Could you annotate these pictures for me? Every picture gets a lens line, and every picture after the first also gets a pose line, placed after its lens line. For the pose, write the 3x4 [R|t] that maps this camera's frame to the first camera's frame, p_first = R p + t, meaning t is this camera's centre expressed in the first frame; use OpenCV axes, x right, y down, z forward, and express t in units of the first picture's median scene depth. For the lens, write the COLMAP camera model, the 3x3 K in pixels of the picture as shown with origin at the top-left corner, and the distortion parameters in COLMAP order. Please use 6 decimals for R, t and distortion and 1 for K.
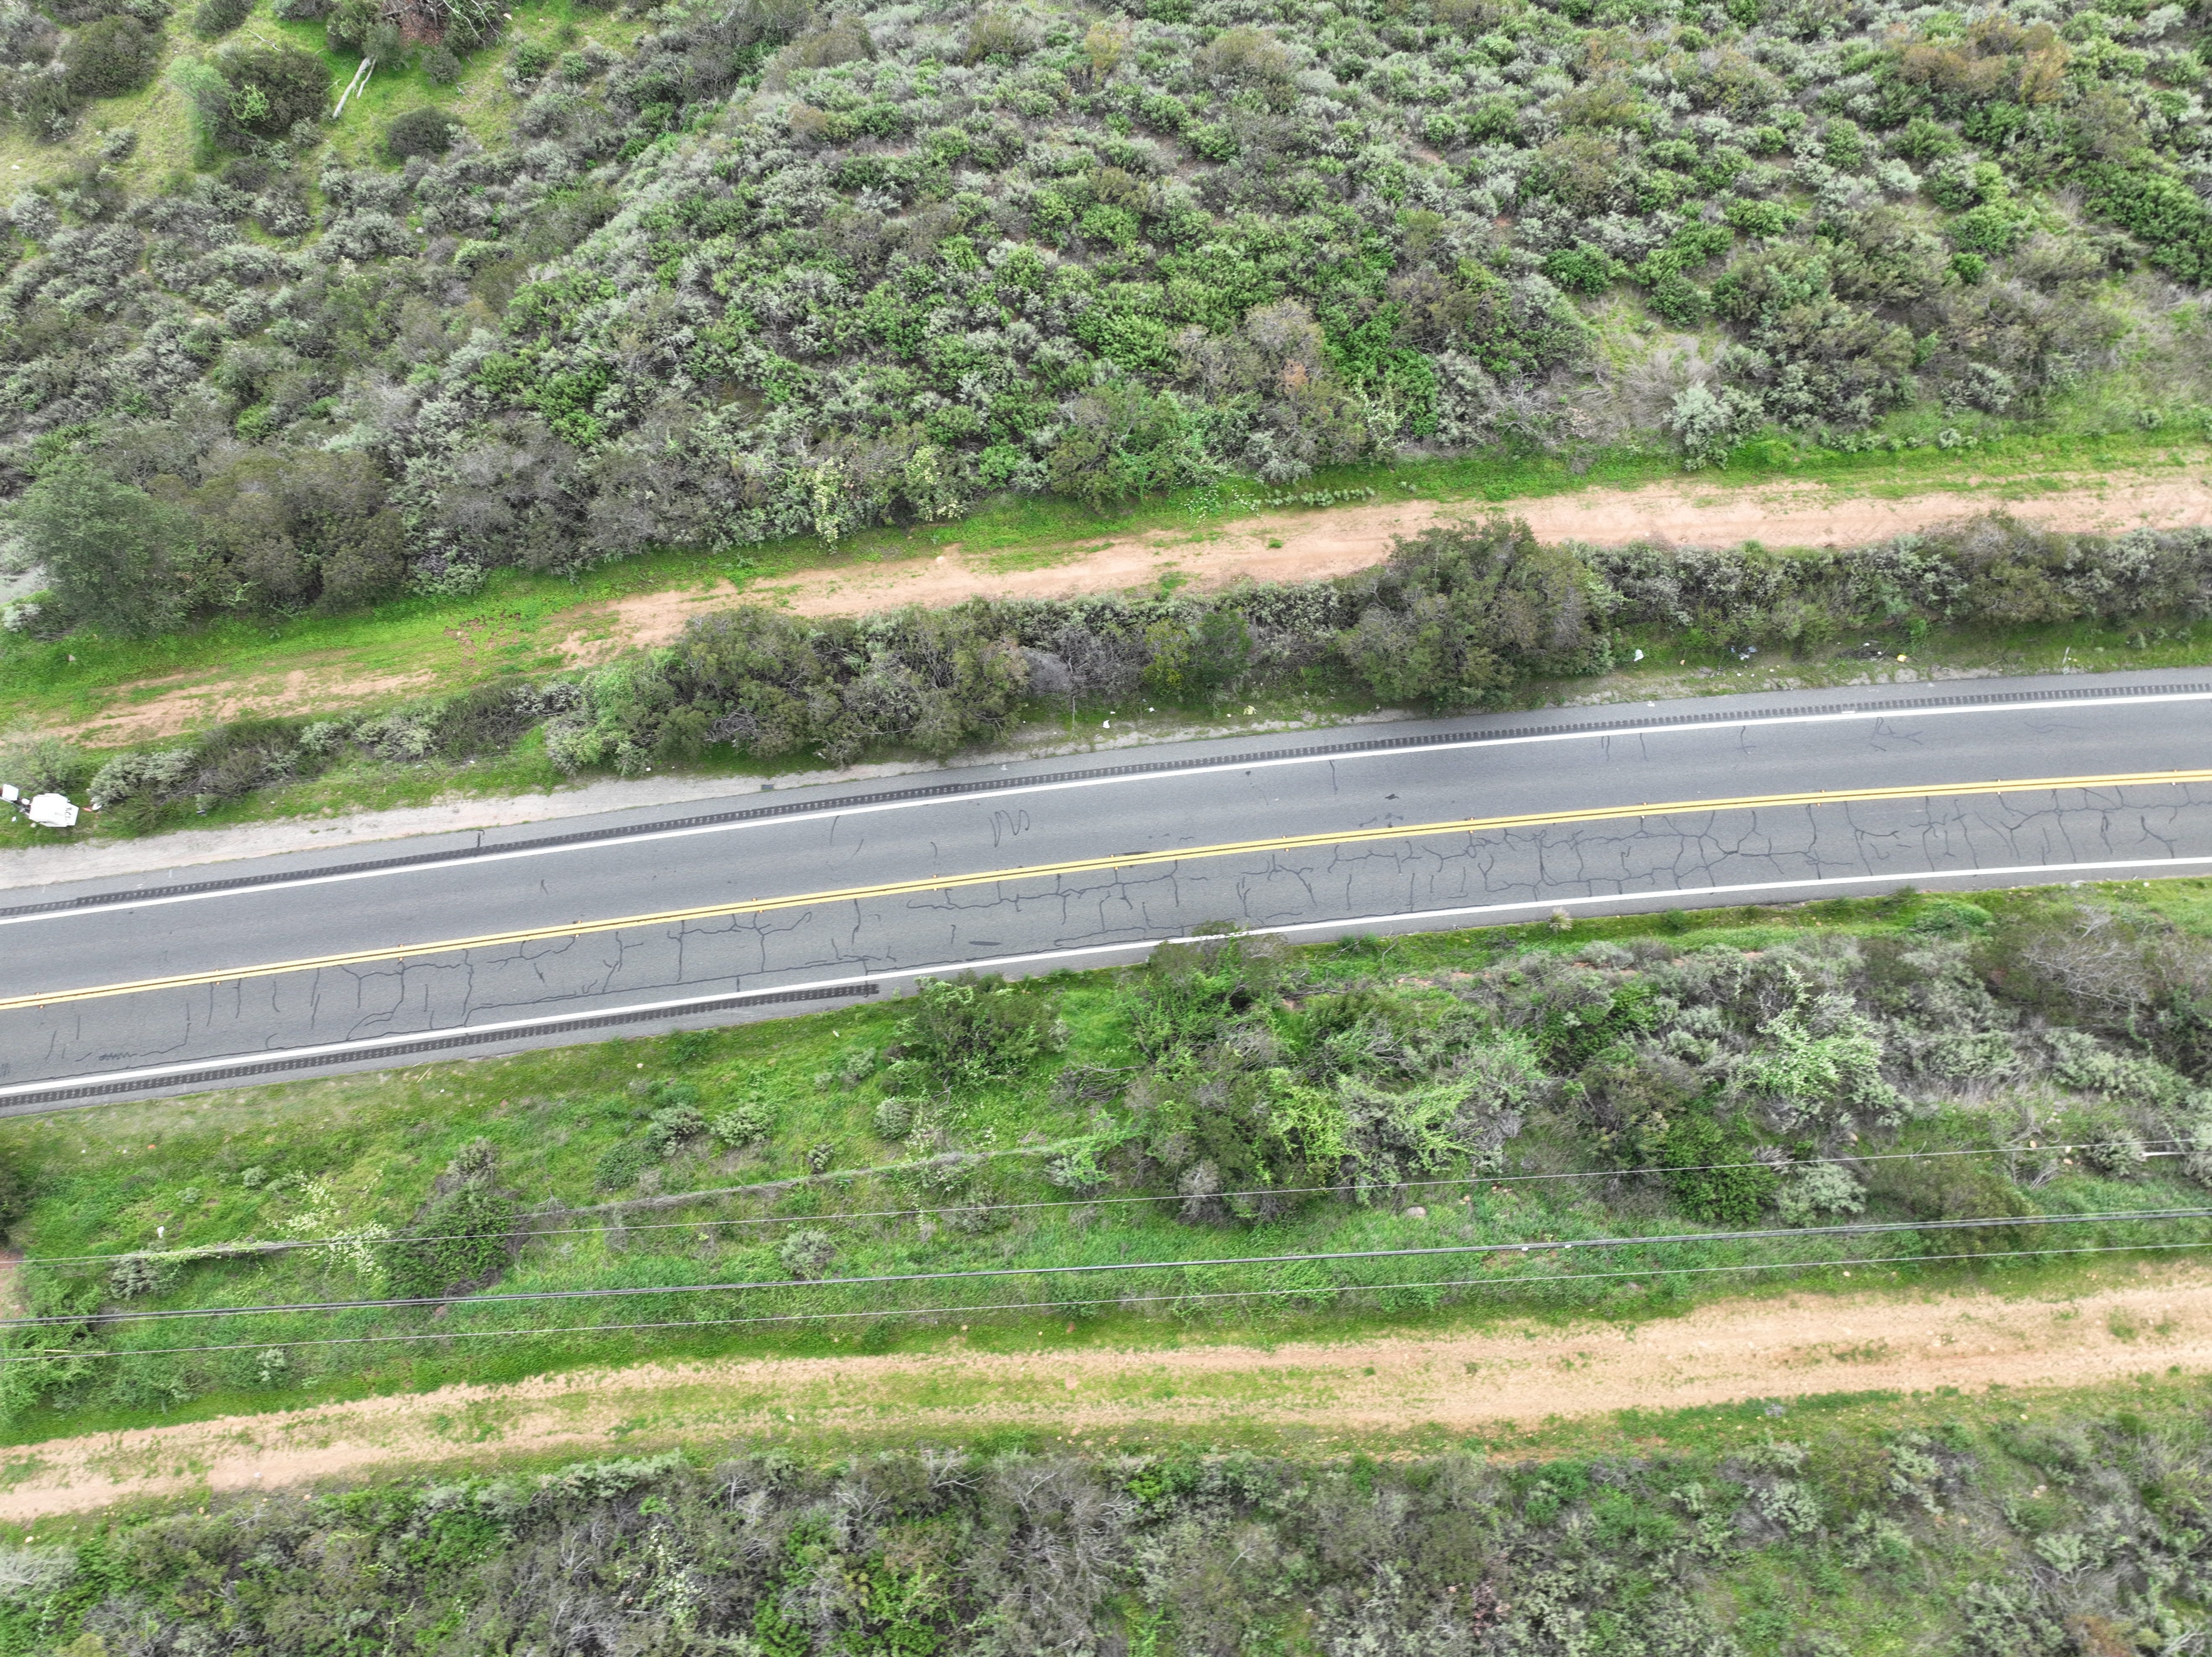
lens RADIAL K [[1524.2, 0, 1113.4], [0, 1524.2, 835.6], [0, 0, 1]] dist [-0.000567, 0.017400]
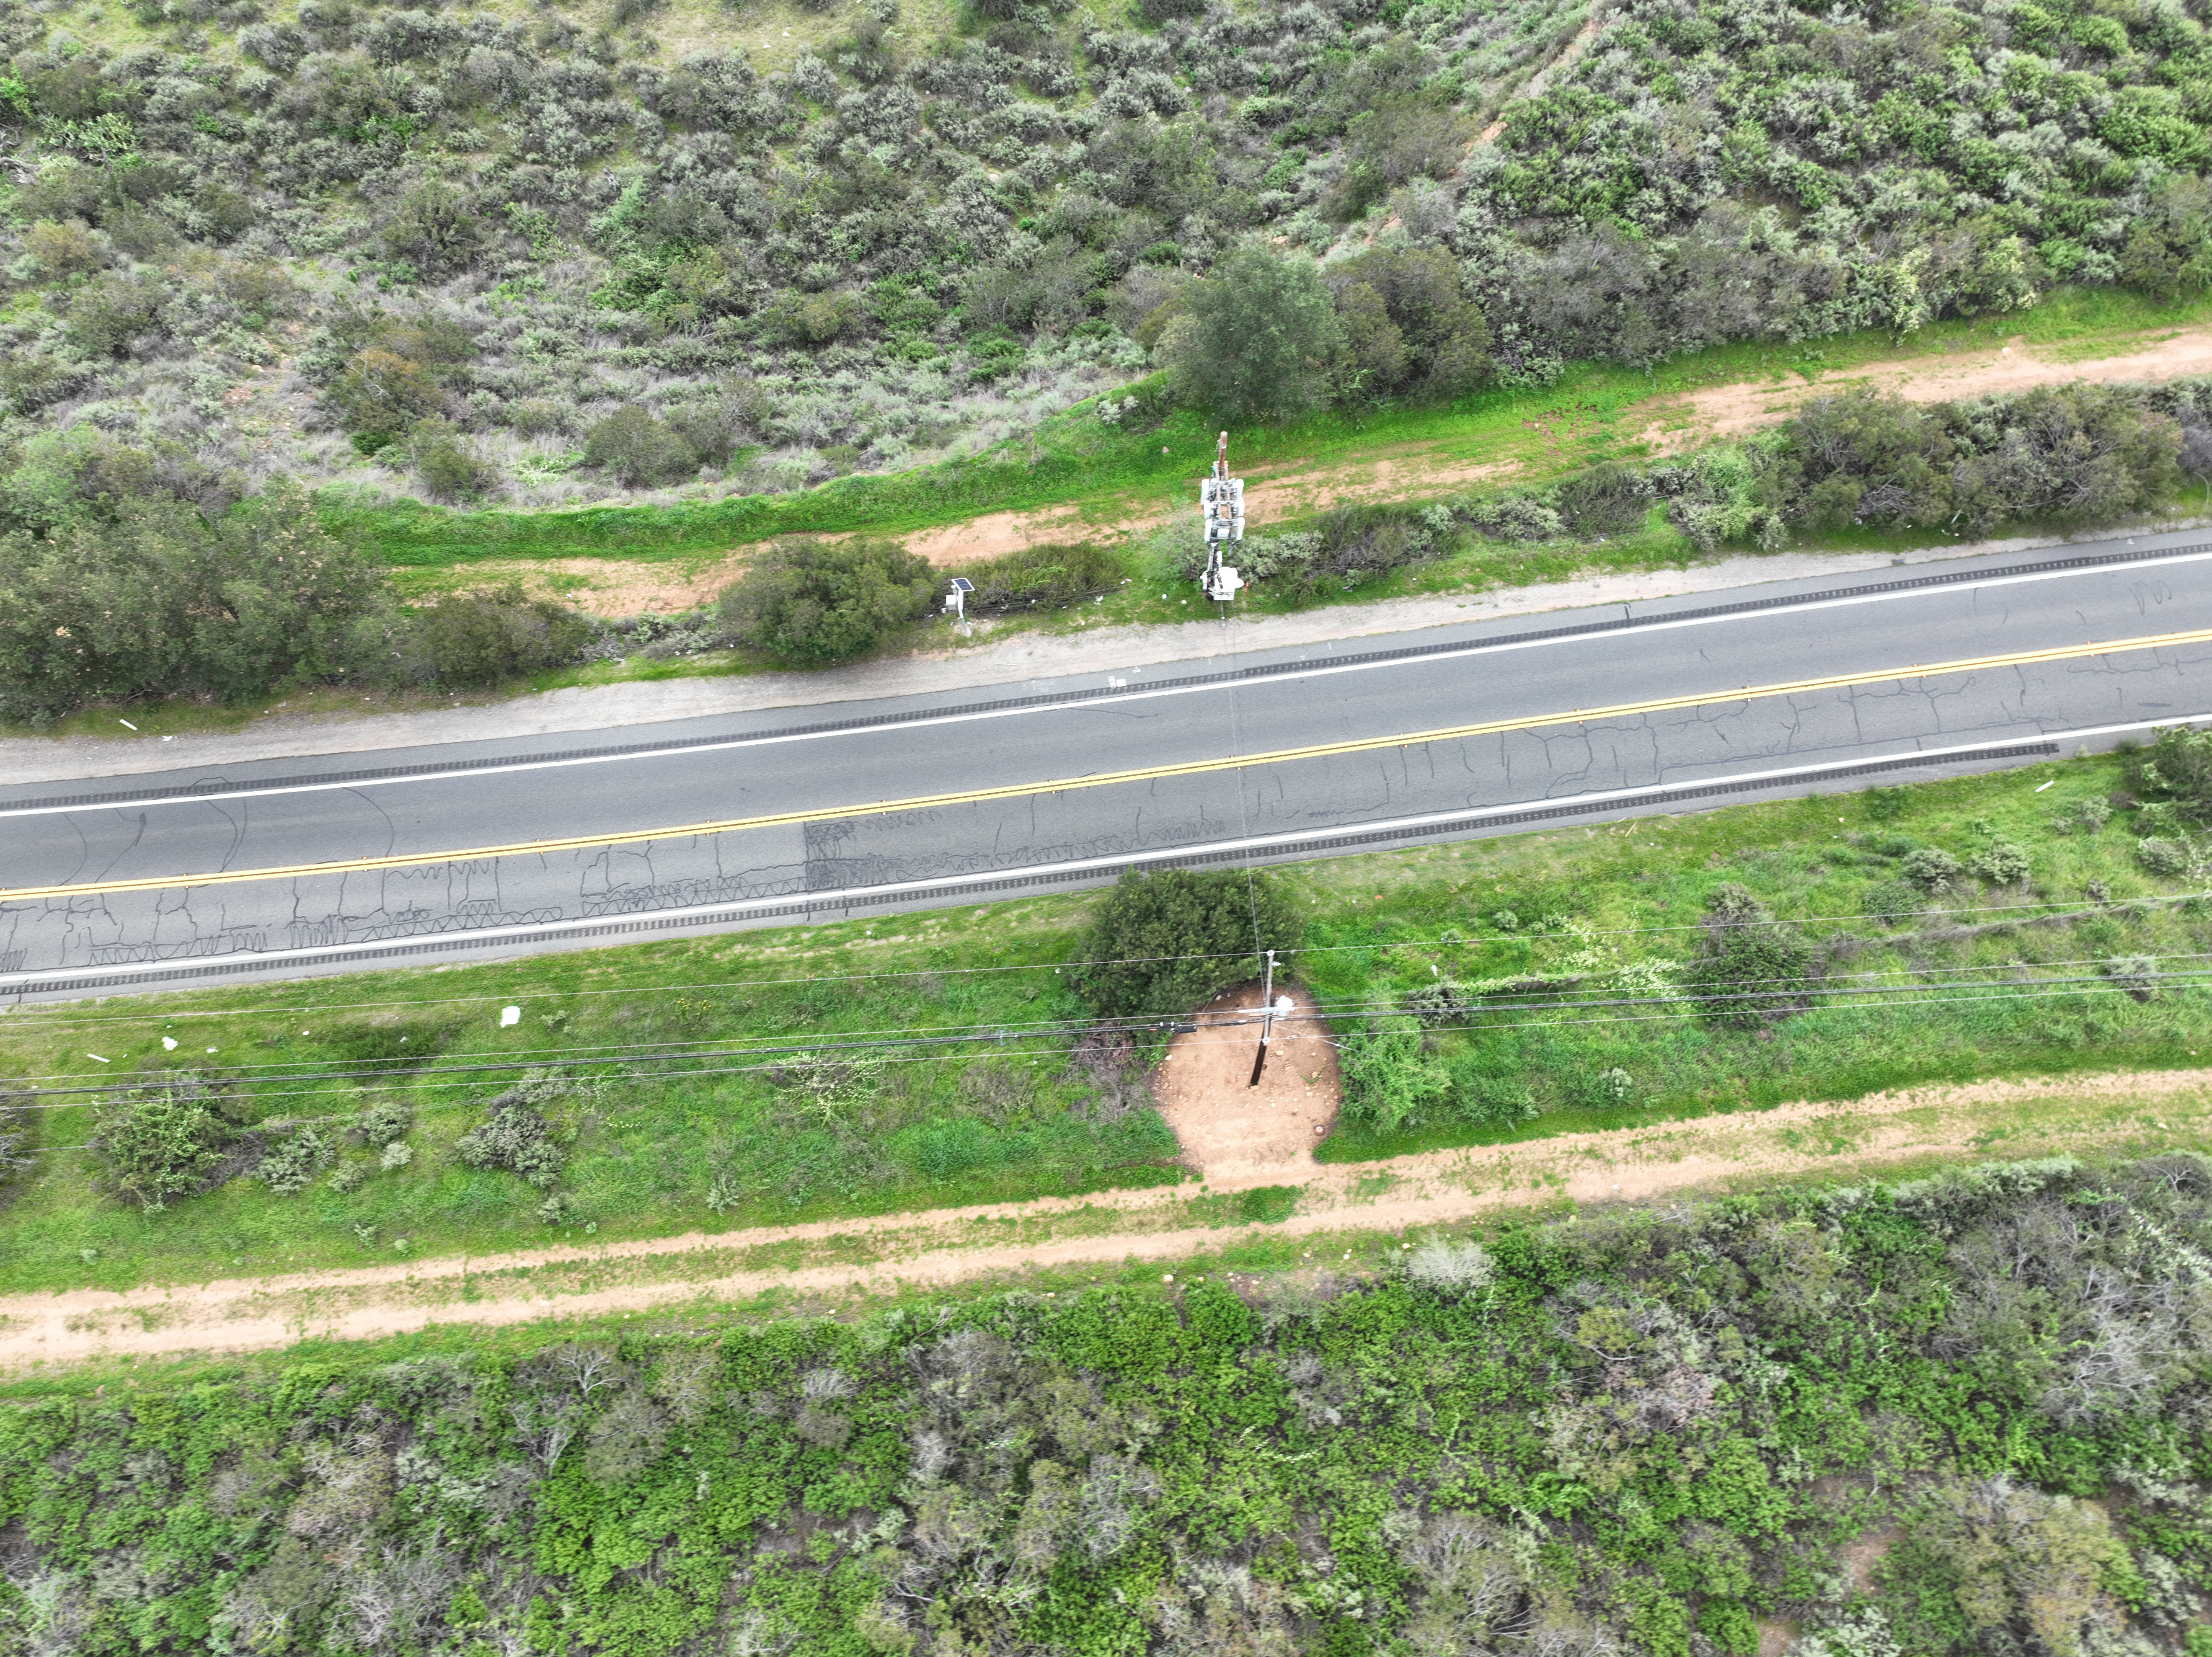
lens RADIAL K [[1524.2, 0, 1118.5], [0, 1524.2, 830.5], [0, 0, 1]] dist [-0.000567, 0.017400]
pose [[0.999989, -0.003340, 0.003420, -0.740509], [0.003345, 0.999993, -0.001469, 0.145959], [-0.003415, 0.001481, 0.999993, -0.026086]]
